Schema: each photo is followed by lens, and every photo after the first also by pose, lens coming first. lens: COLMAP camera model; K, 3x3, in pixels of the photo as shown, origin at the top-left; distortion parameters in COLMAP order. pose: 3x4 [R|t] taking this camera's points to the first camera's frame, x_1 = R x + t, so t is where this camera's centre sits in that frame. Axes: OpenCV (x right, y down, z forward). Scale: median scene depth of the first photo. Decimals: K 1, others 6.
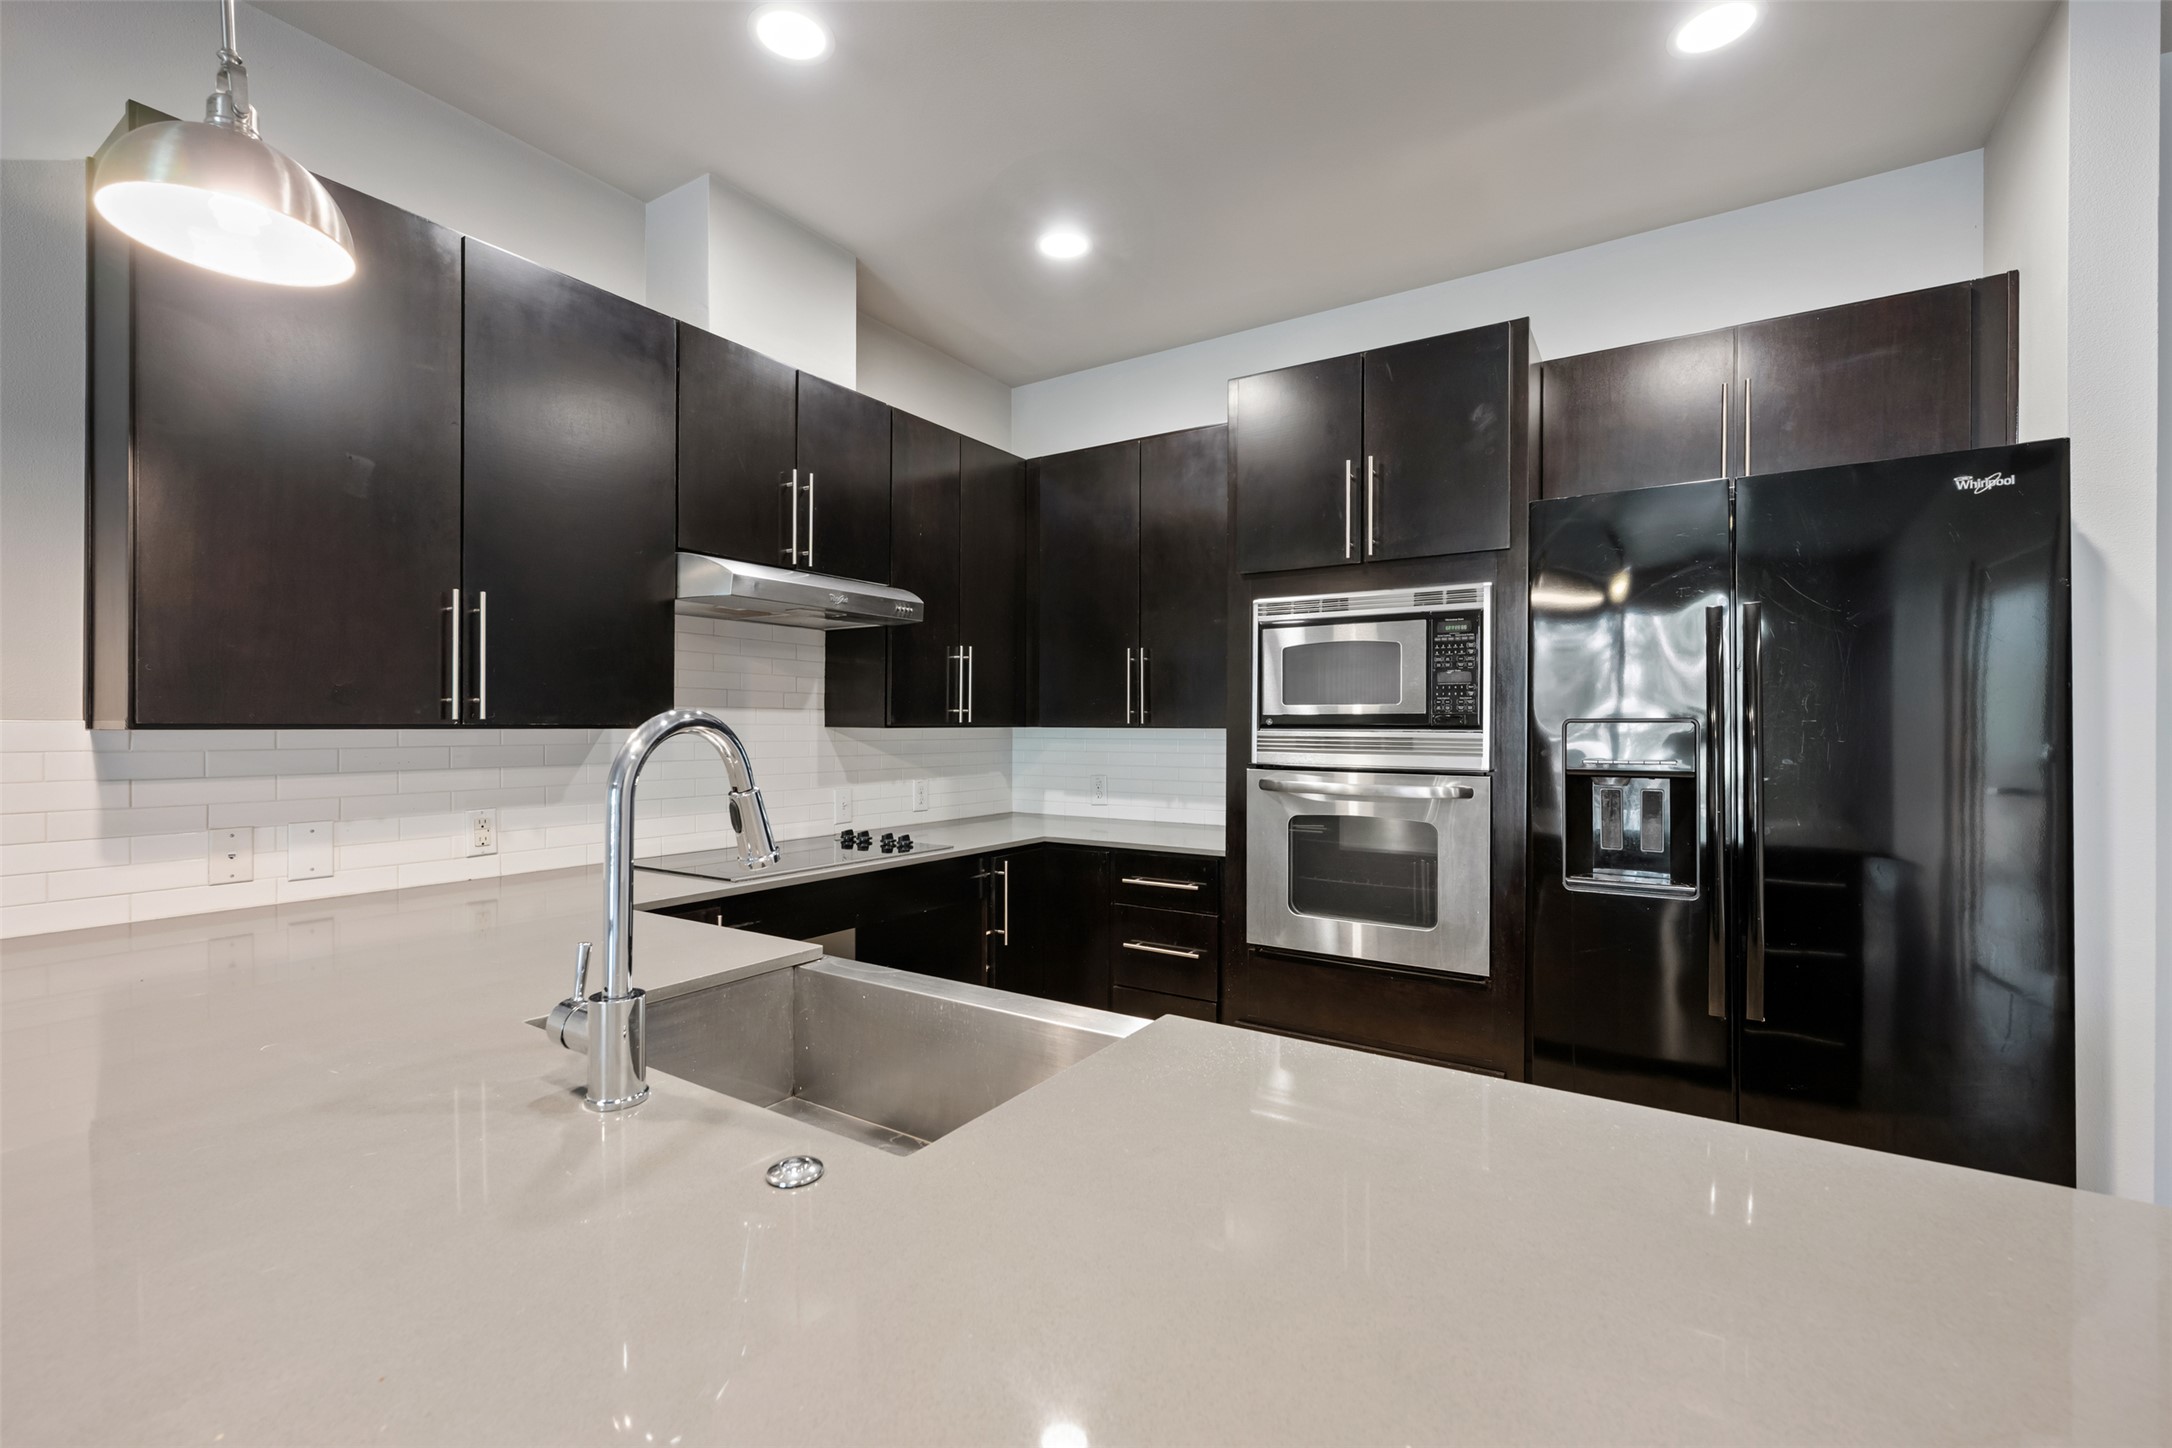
lens RADIAL K [[933.5, 0, 1097.5], [0, 933.5, 726.8], [0, 0, 1]] dist [0.002735, -0.000096]
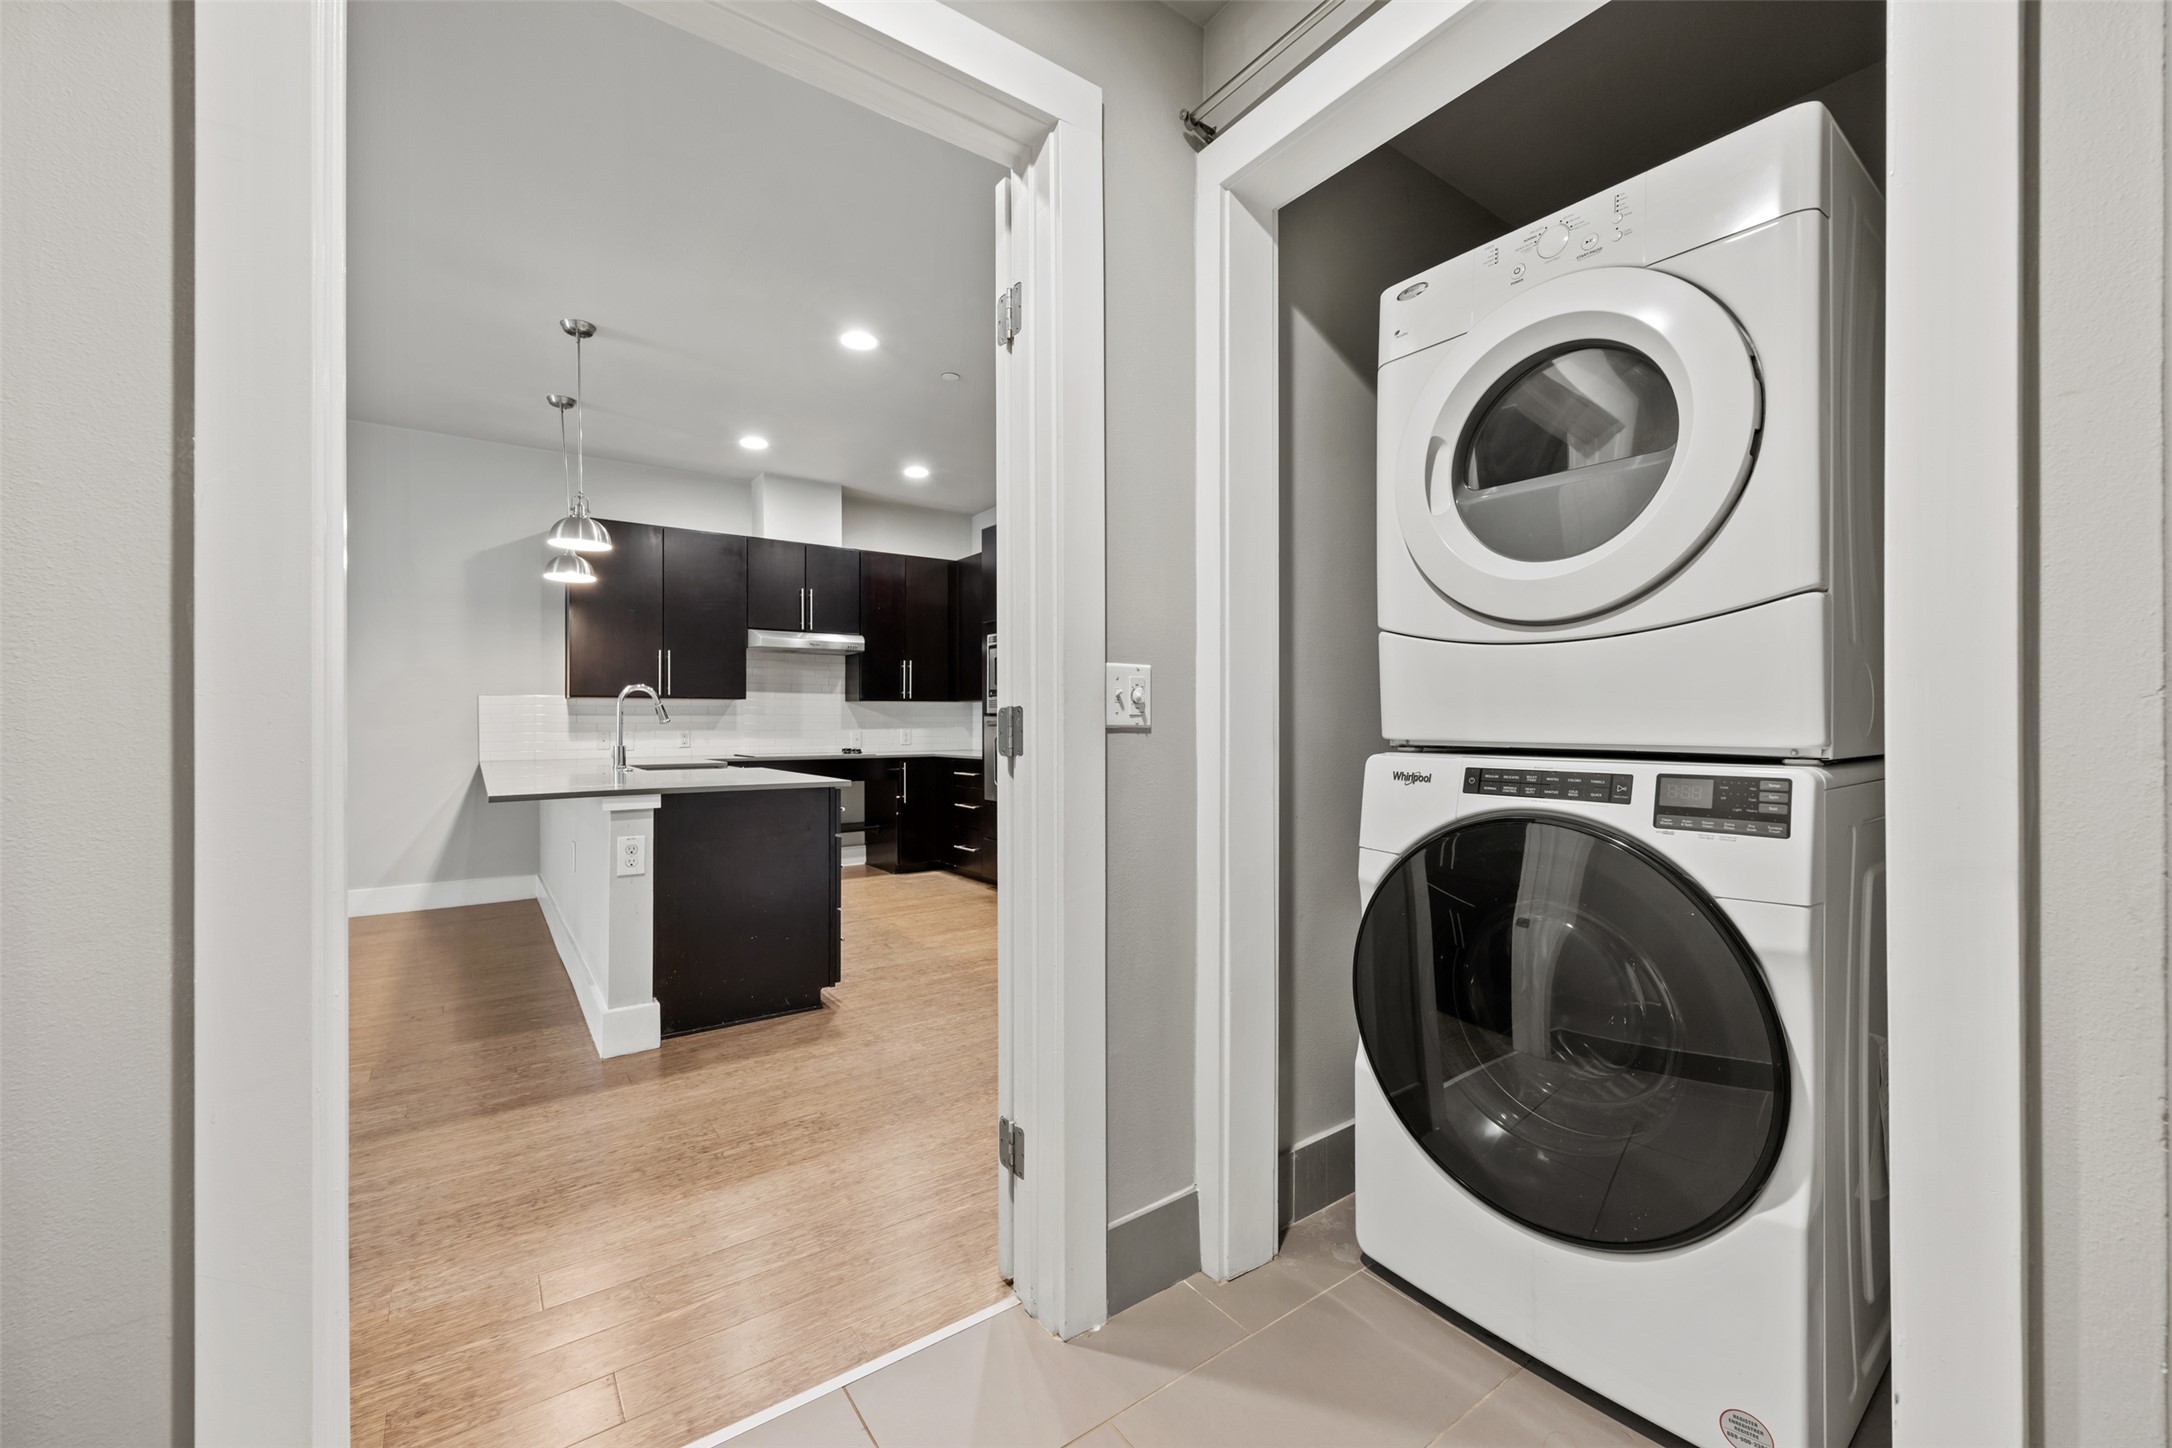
lens RADIAL K [[859.6, 0, 1089.8], [0, 859.6, 719.3], [0, 0, 1]] dist [-0.001167, 0.000901]
pose [[0.933084, -0.006648, -0.359597, 1.051767], [0.004273, 0.999963, -0.007401, 0.065408], [0.359633, 0.005369, 0.933079, -0.703894]]
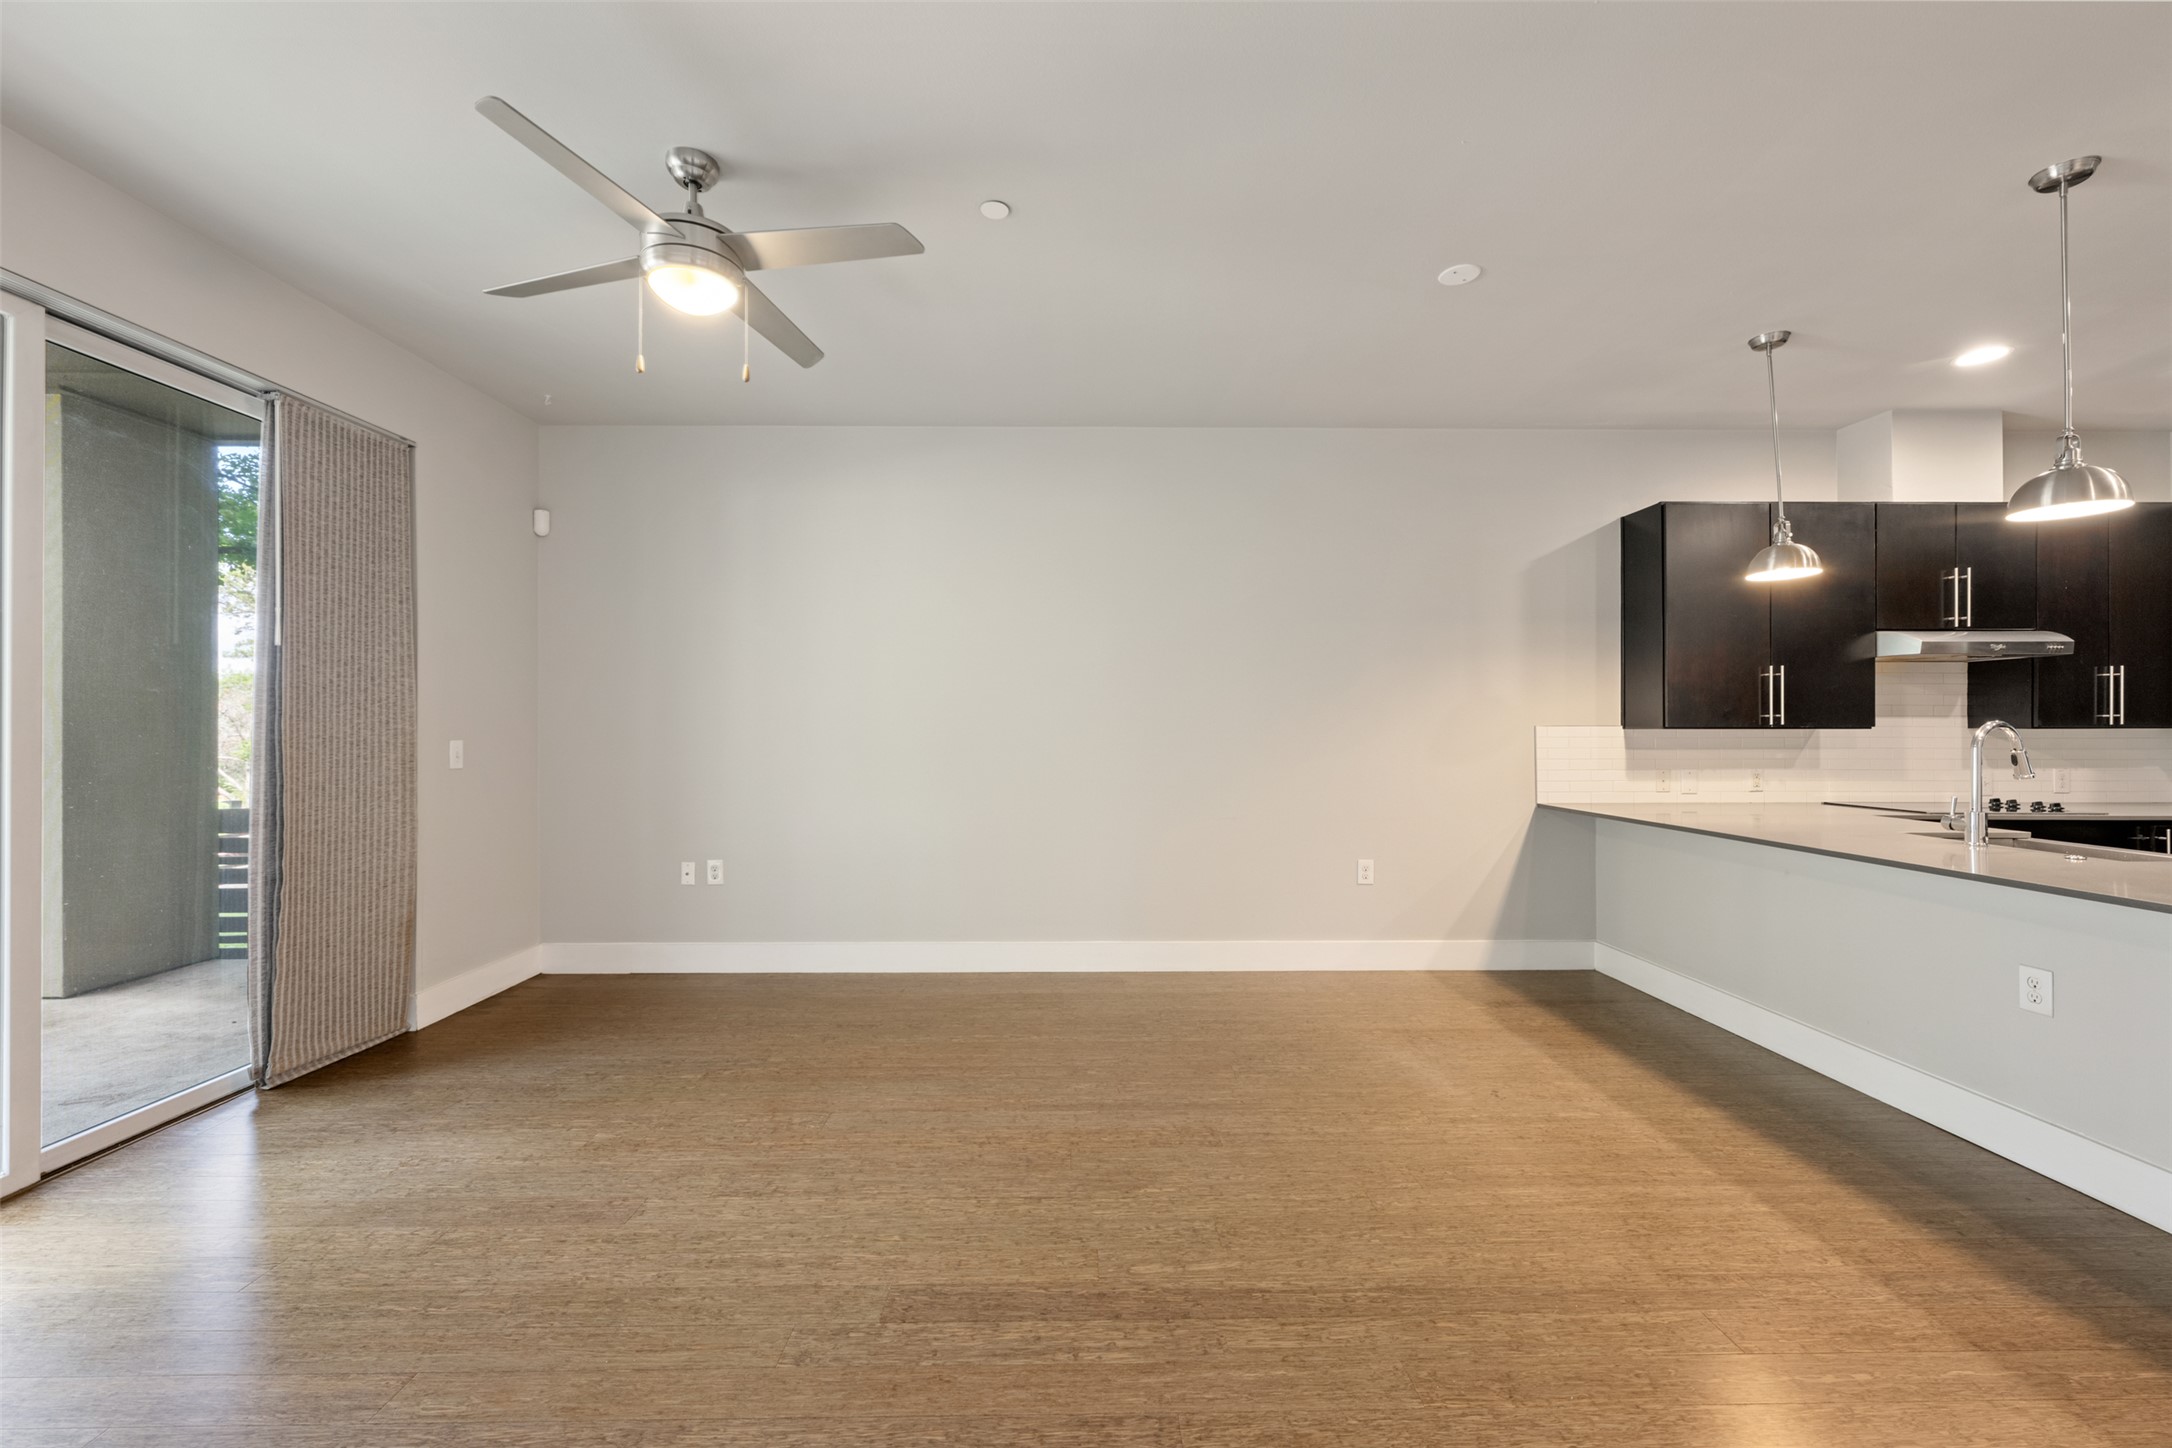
lens RADIAL K [[859.6, 0, 1087.2], [0, 859.6, 722.9], [0, 0, 1]] dist [-0.001167, 0.000901]
pose [[0.548315, -0.005918, -0.836251, 0.086238], [0.000819, 0.999978, -0.006540, -0.000332], [0.836271, 0.002901, 0.548308, -1.002832]]
